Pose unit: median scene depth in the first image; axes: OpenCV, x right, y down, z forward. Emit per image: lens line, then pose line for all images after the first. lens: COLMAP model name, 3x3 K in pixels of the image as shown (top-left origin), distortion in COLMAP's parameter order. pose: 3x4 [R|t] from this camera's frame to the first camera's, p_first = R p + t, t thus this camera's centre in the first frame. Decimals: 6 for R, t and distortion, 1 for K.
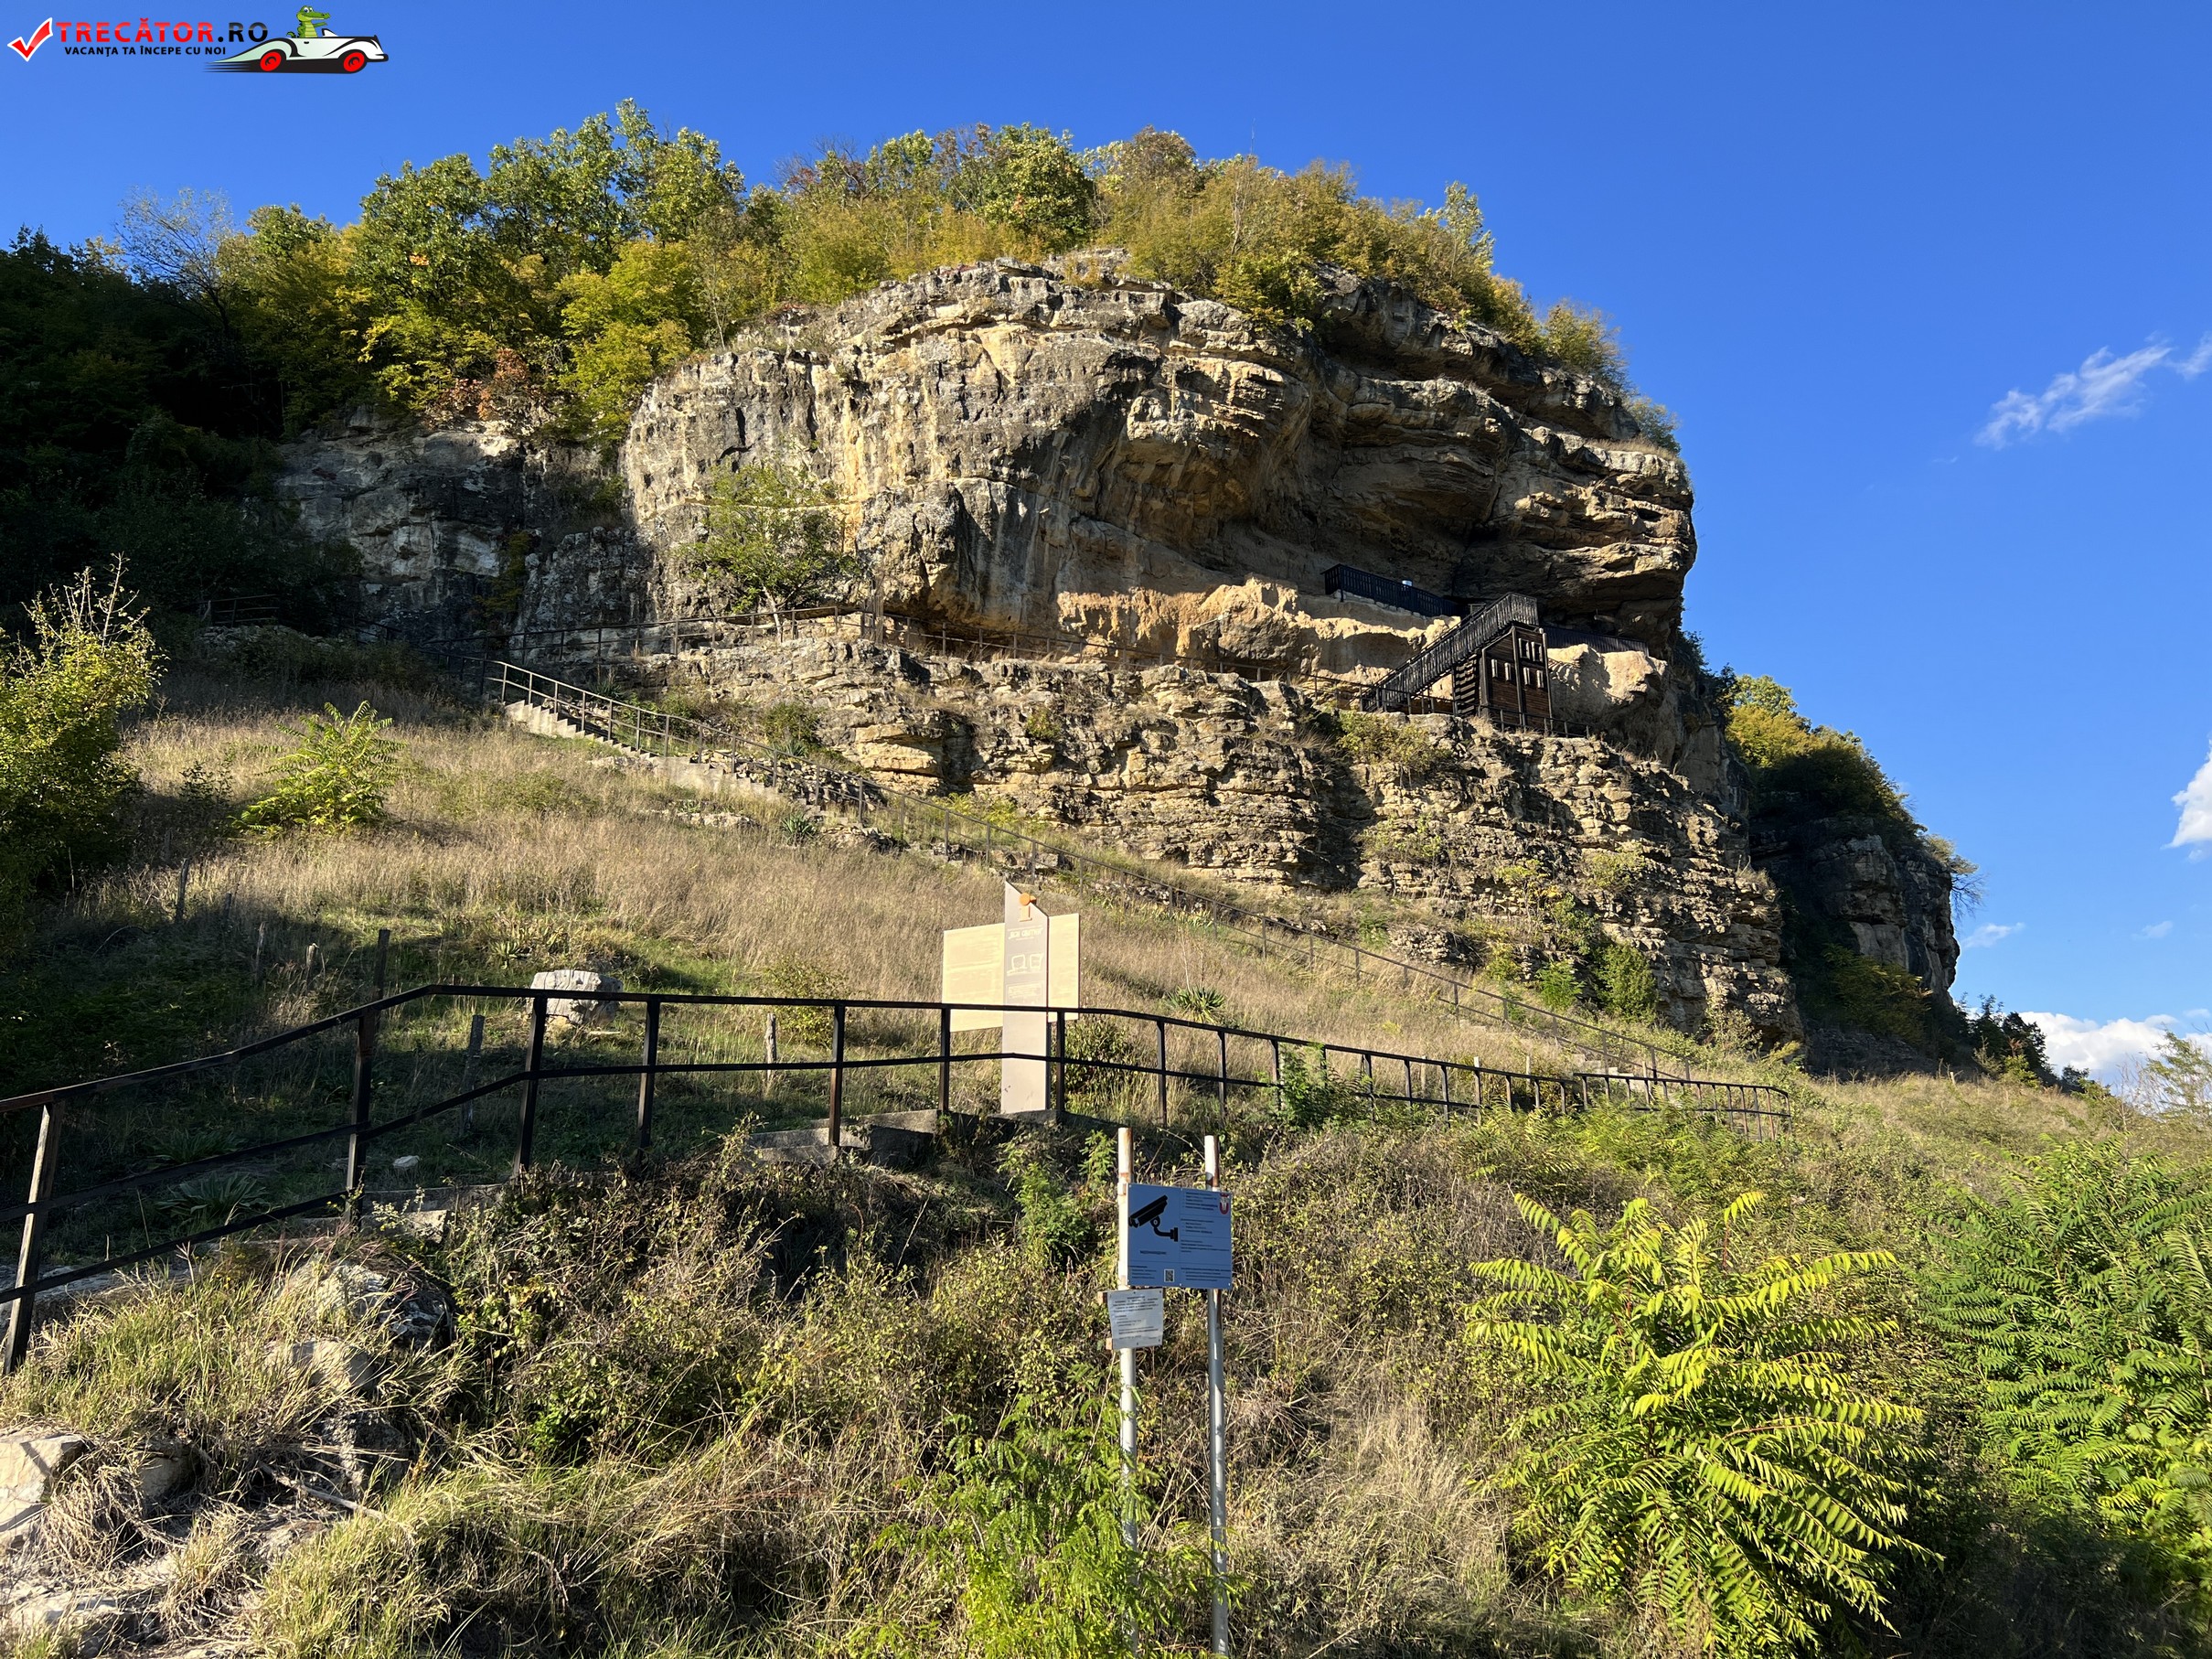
lens RADIAL K [[1669.2, 0, 1100.5], [0, 1669.2, 853.3], [0, 0, 1]] dist [0.067146, -0.085157]
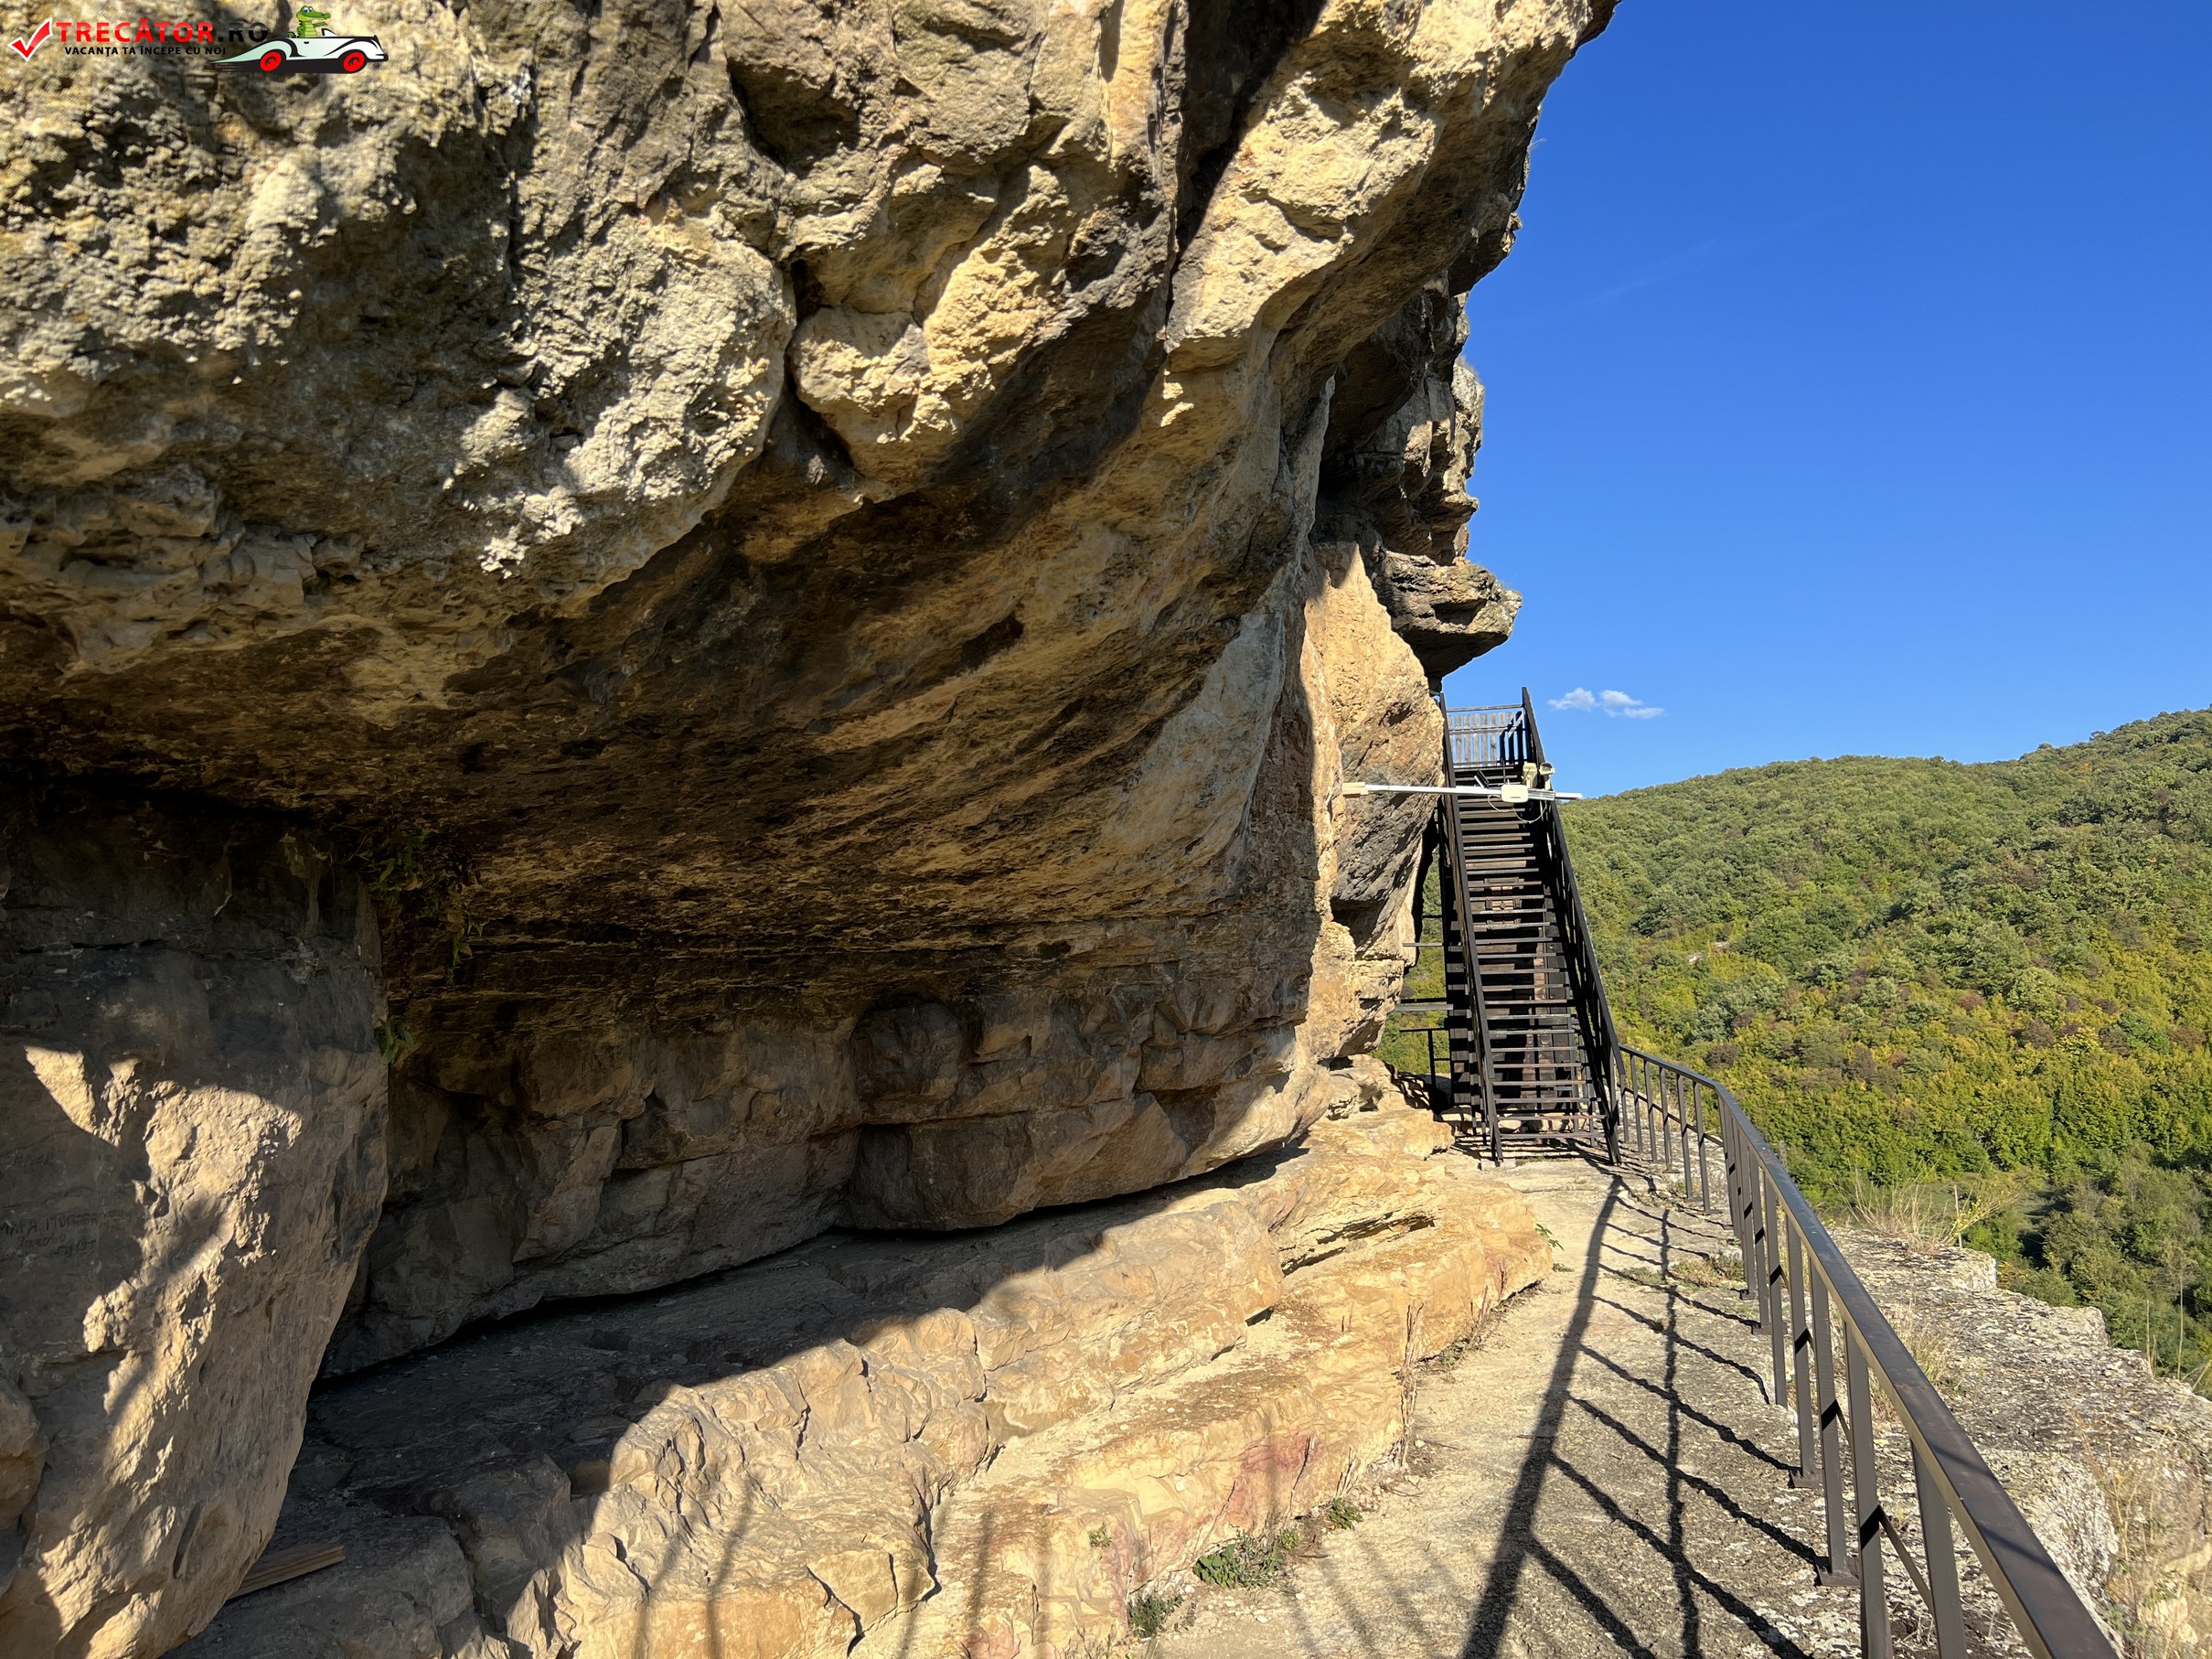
lens RADIAL K [[1669.2, 0, 1094.6], [0, 1669.2, 857.7], [0, 0, 1]] dist [0.067146, -0.085157]
pose [[0.674289, 0.080069, 0.734114, -0.125156], [-0.185558, 0.980580, 0.063485, -0.137440], [-0.714774, -0.179028, 0.676052, 0.894643]]
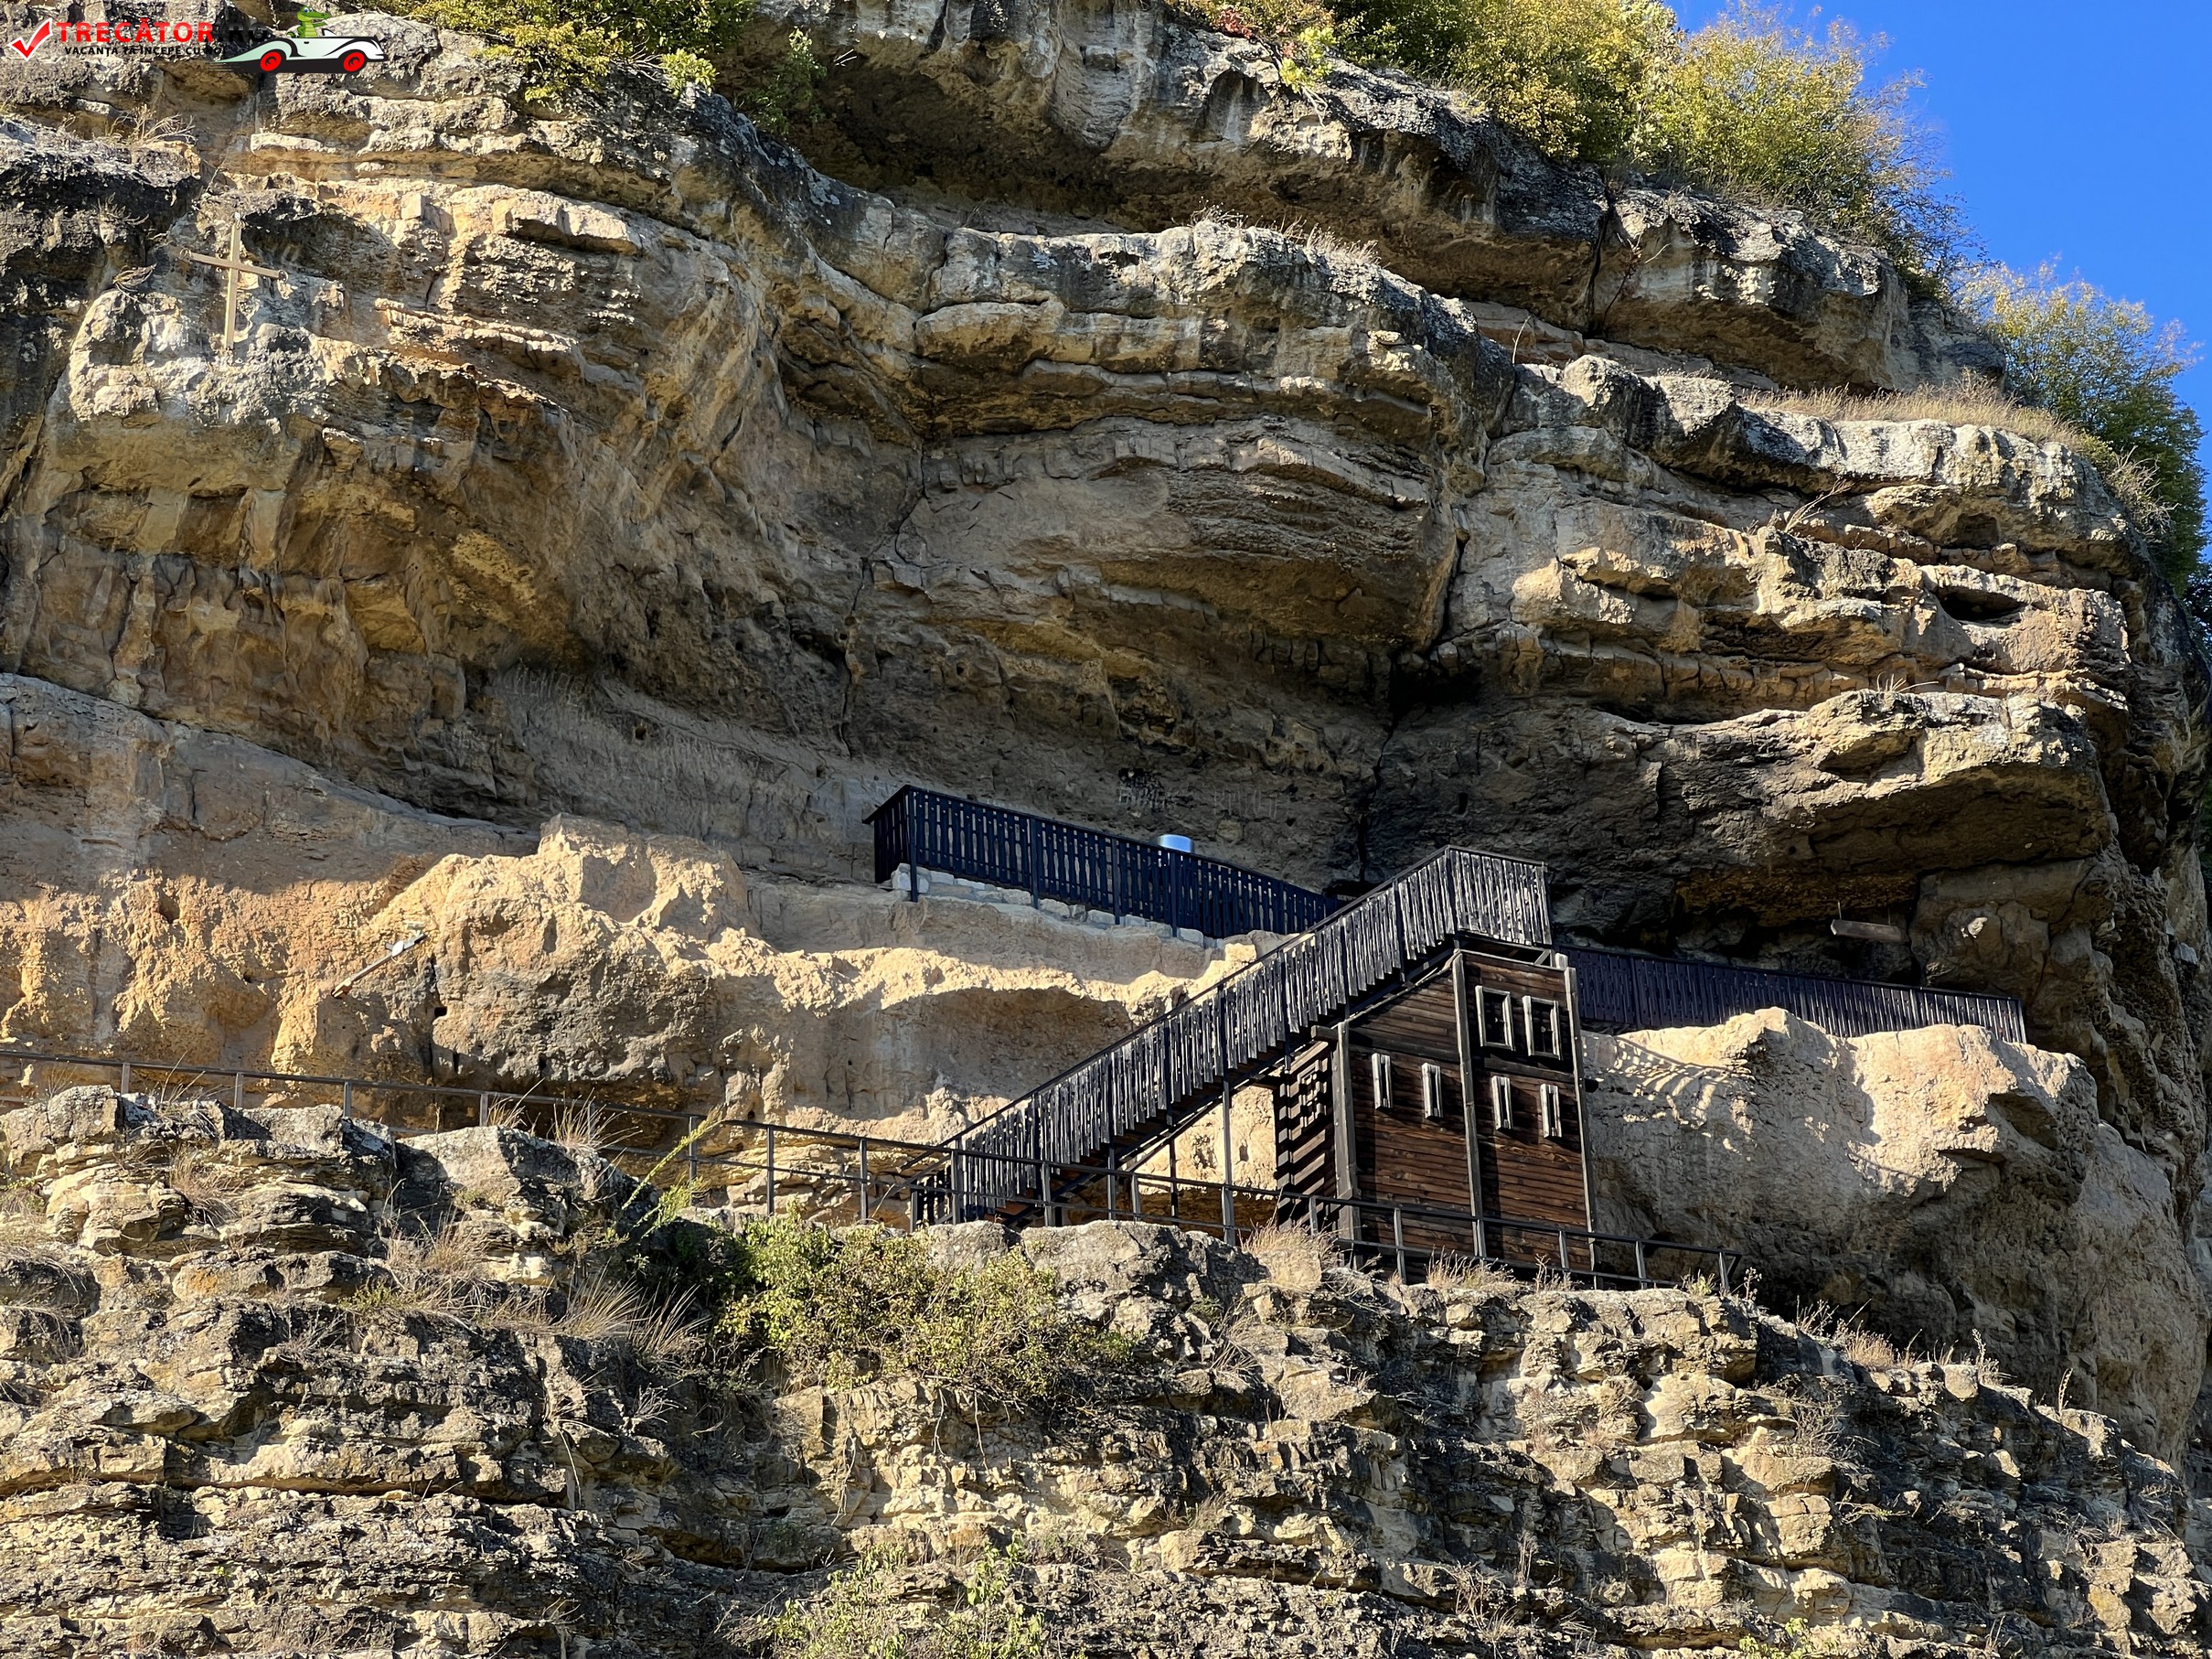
lens RADIAL K [[4939.4, 0, 1142.9], [0, 4939.4, 805.0], [0, 0, 1]] dist [0.202841, 0.000000]
pose [[0.997617, -0.056288, -0.039901, 0.251277], [0.046494, 0.975728, -0.213993, 0.038144], [0.050978, 0.211628, 0.976020, 0.094366]]
